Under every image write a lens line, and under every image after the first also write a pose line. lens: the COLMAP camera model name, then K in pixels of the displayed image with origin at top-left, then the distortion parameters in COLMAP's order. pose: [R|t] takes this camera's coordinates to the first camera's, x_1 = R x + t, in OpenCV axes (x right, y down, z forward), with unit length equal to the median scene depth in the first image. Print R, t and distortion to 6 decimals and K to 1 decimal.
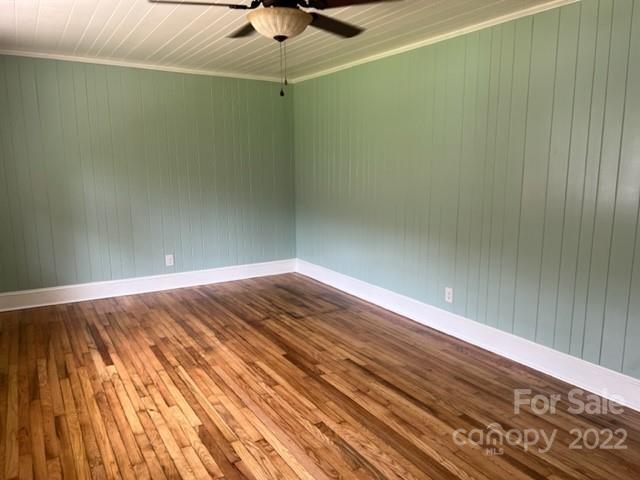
lens RADIAL K [[478.4, 0, 320.0], [0, 478.4, 240.0], [0, 0, 1]] dist [0.079510, -0.079974]
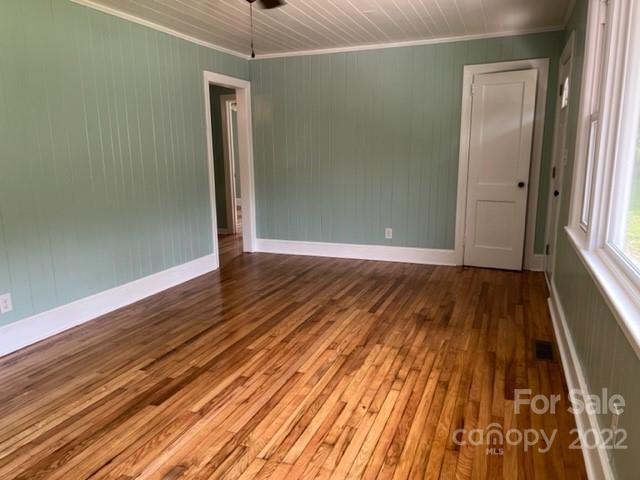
lens RADIAL K [[478.4, 0, 320.0], [0, 478.4, 240.0], [0, 0, 1]] dist [0.079510, -0.079974]
pose [[-0.600260, -0.132942, 0.788679, -0.860783], [0.147839, 0.950654, 0.272765, -0.164703], [-0.786023, 0.280327, -0.550986, 1.329970]]
